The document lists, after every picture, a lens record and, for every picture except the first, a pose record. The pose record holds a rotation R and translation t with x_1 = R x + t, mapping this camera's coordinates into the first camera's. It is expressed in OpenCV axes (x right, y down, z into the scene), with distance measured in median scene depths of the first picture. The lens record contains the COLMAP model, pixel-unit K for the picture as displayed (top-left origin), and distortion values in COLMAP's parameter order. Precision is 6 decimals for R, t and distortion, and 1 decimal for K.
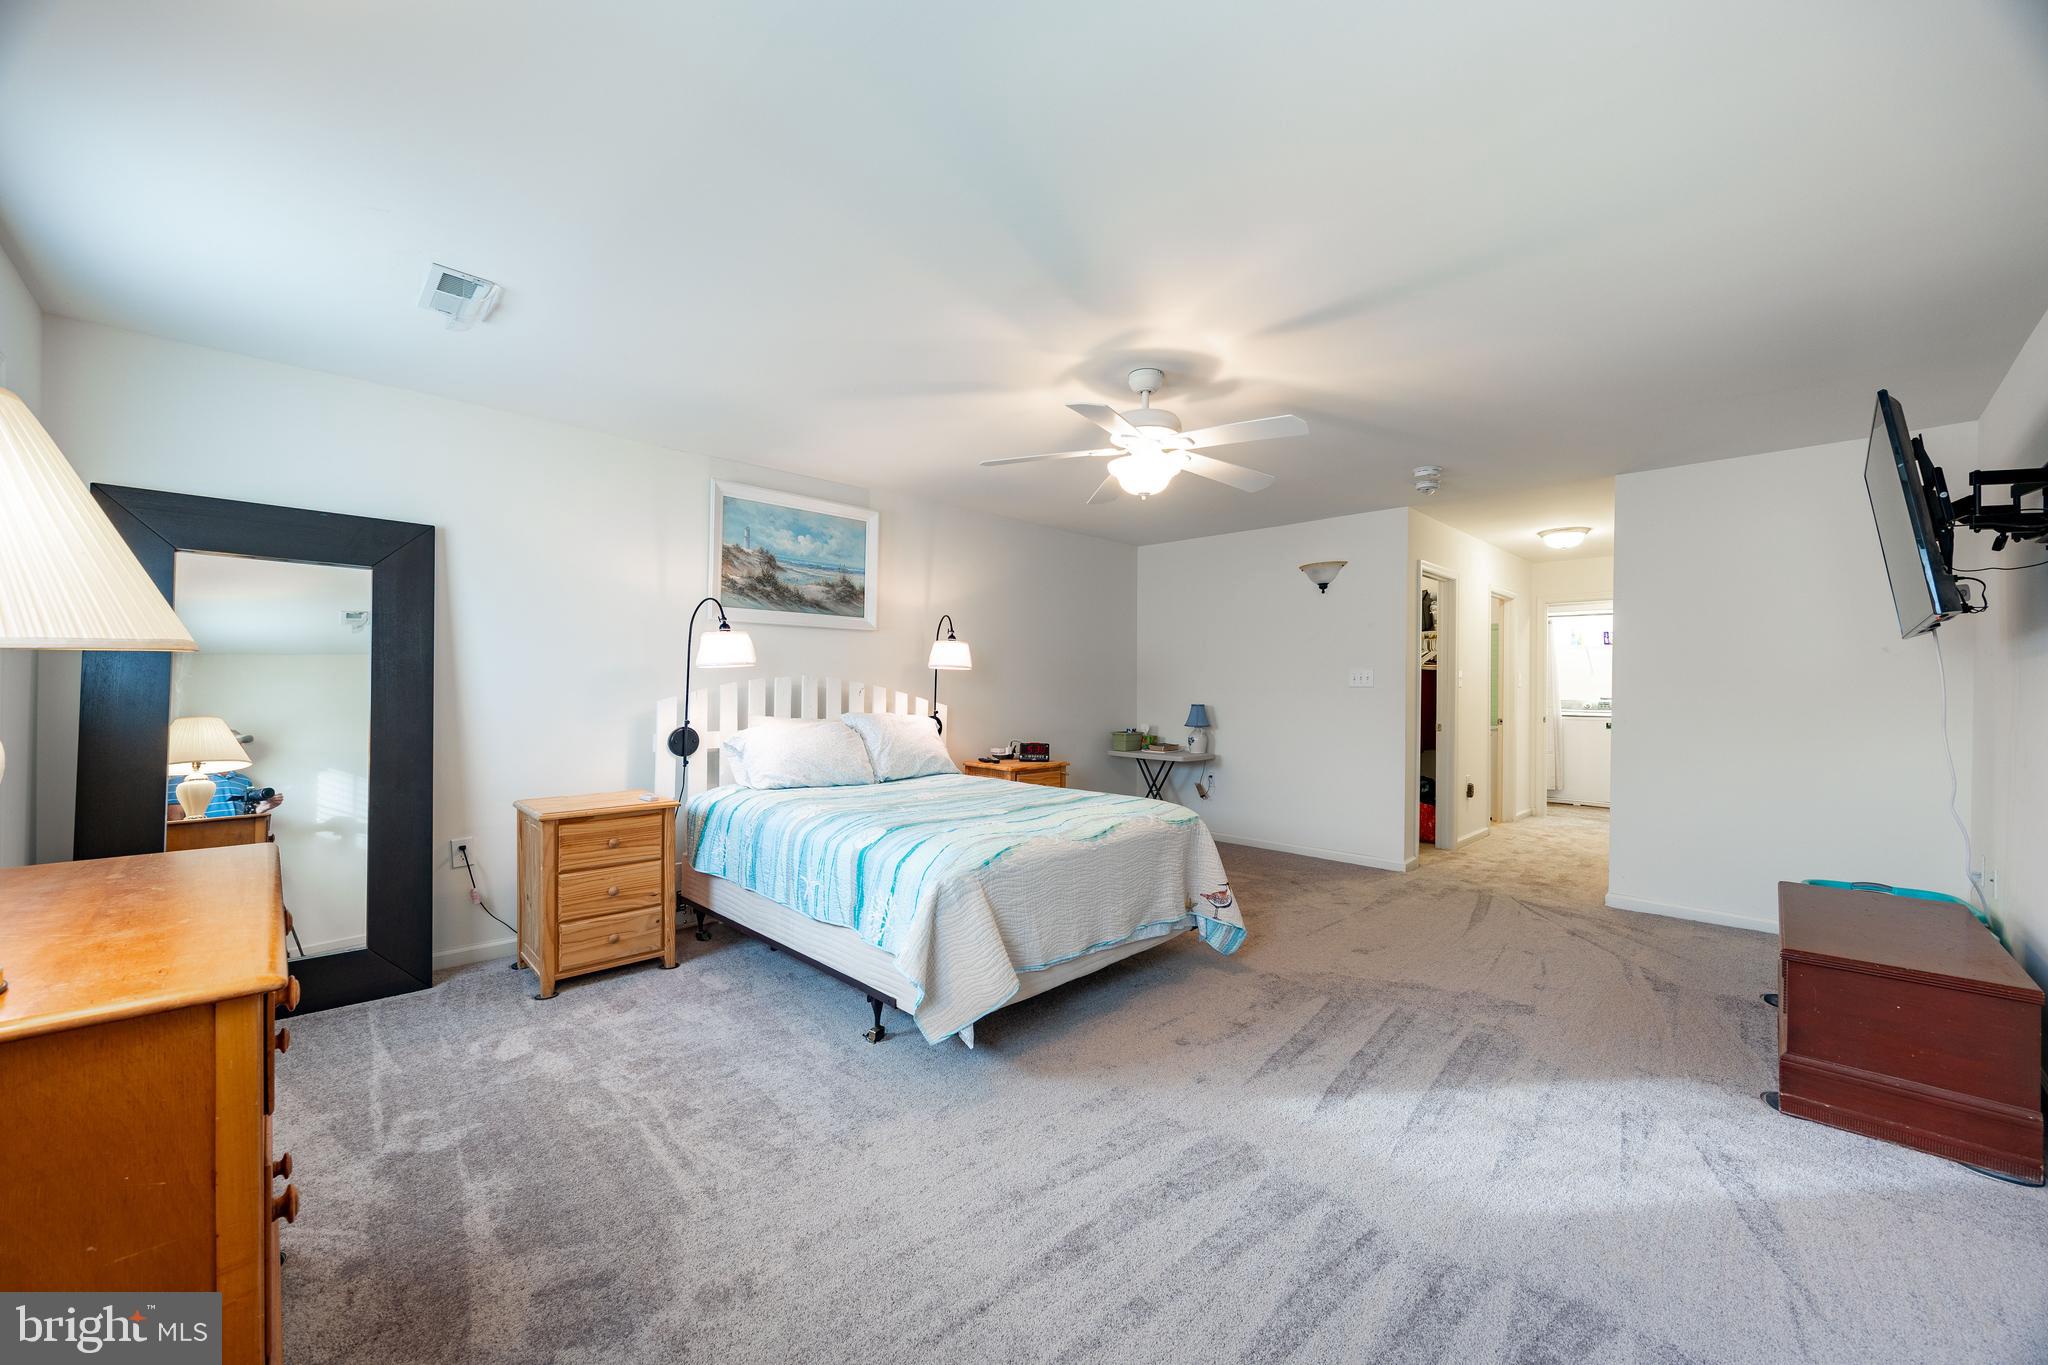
lens RADIAL K [[777.3, 0, 1017.2], [0, 777.3, 690.7], [0, 0, 1]] dist [-0.003399, 0.000310]
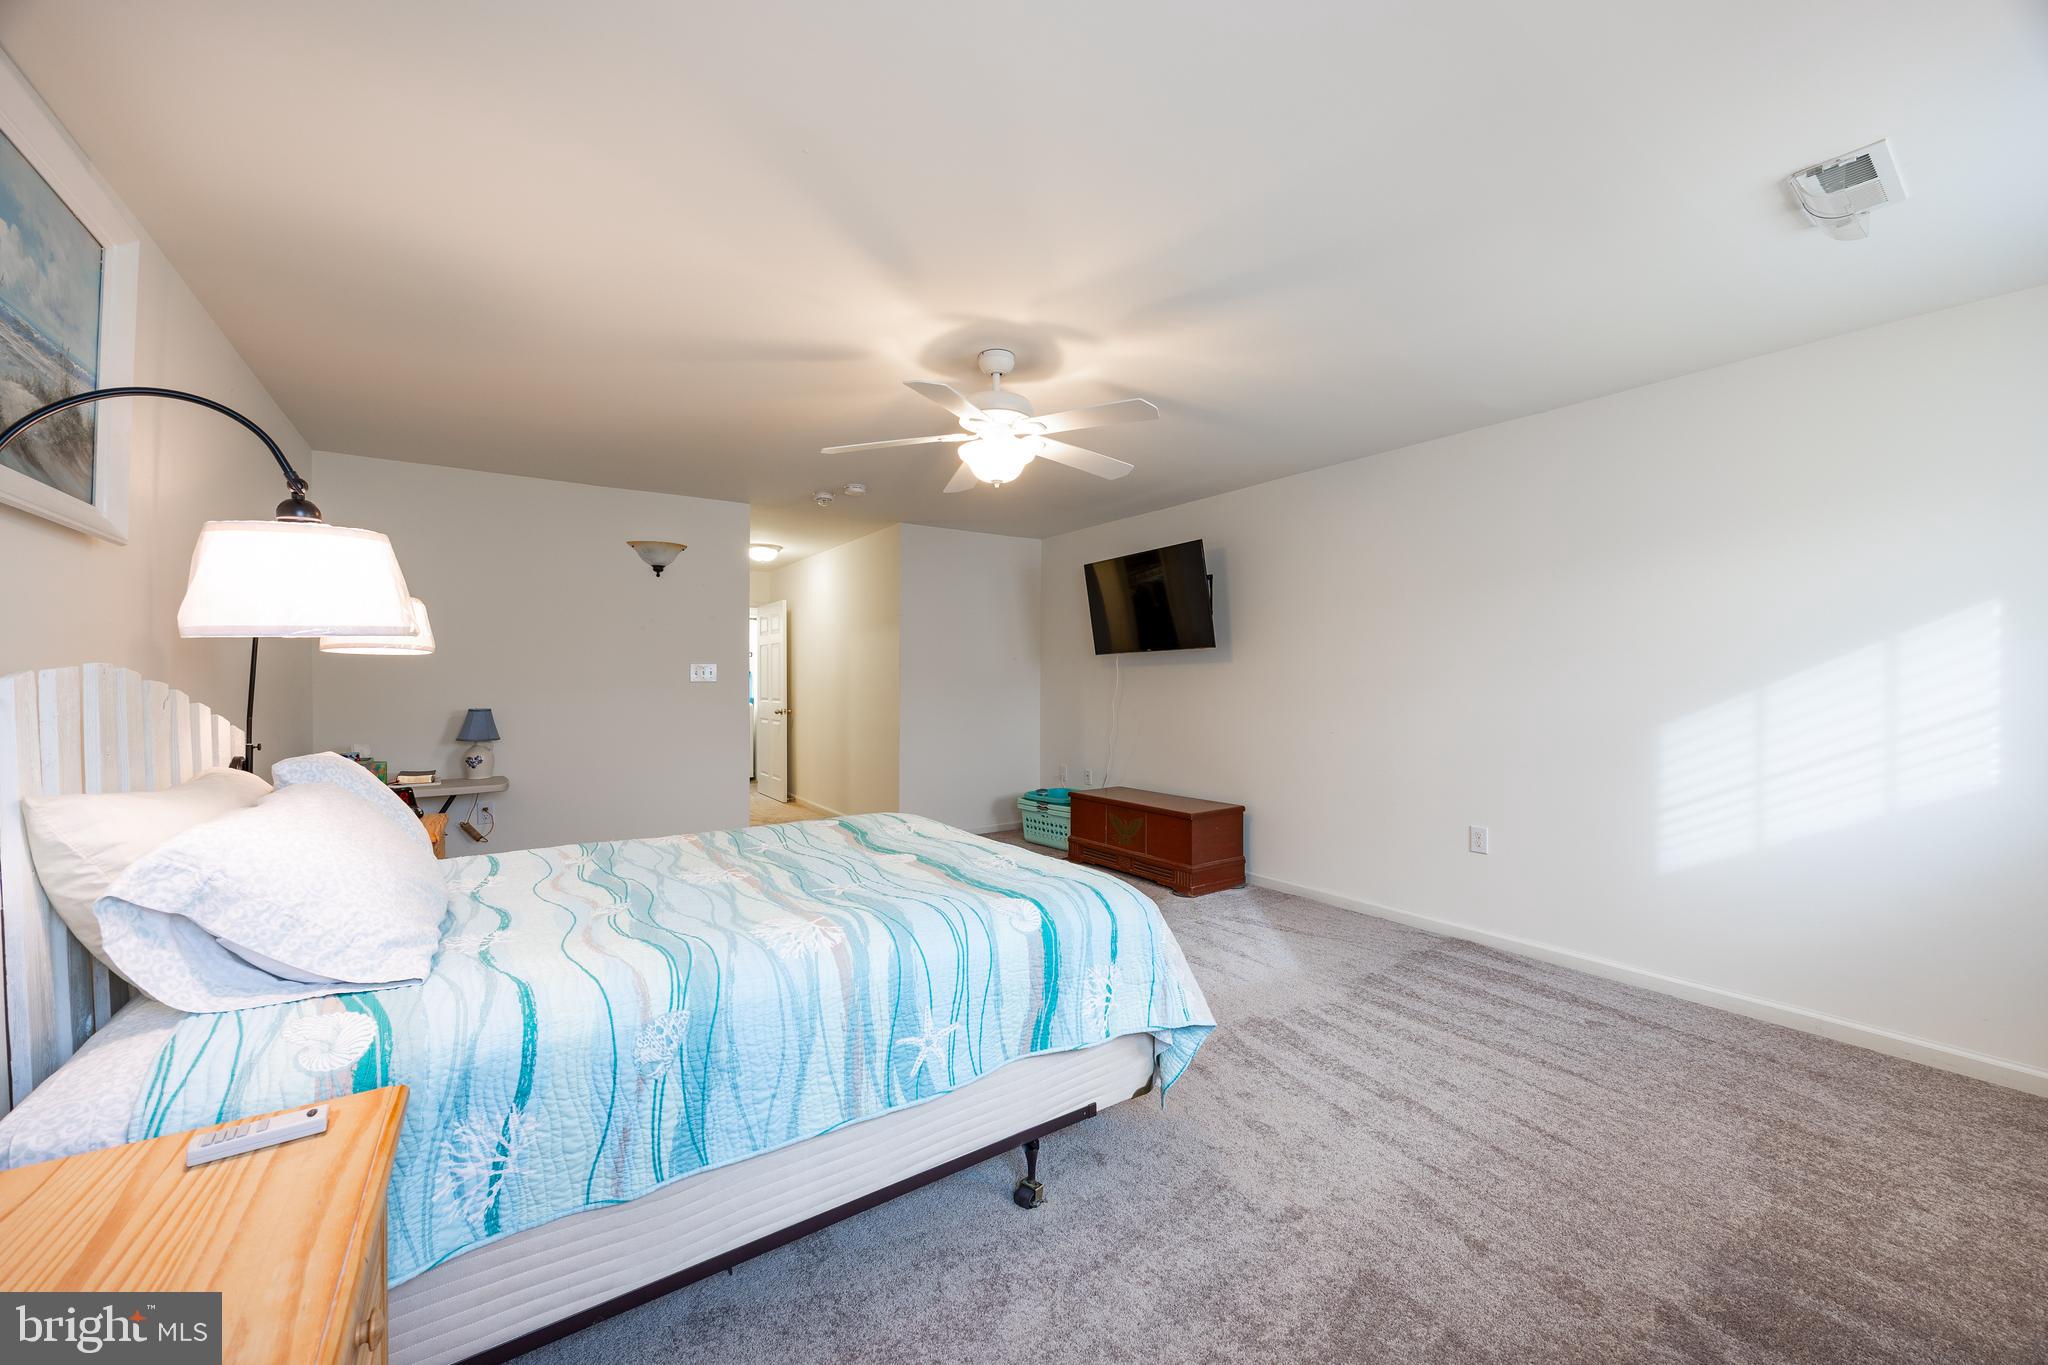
lens RADIAL K [[777.3, 0, 1031.0], [0, 777.3, 691.5], [0, 0, 1]] dist [-0.003399, 0.000310]
pose [[0.188204, -0.025190, 0.981807, -0.786197], [0.011515, 0.999659, 0.023441, -0.019044], [-0.982062, 0.006893, 0.188430, 0.799834]]
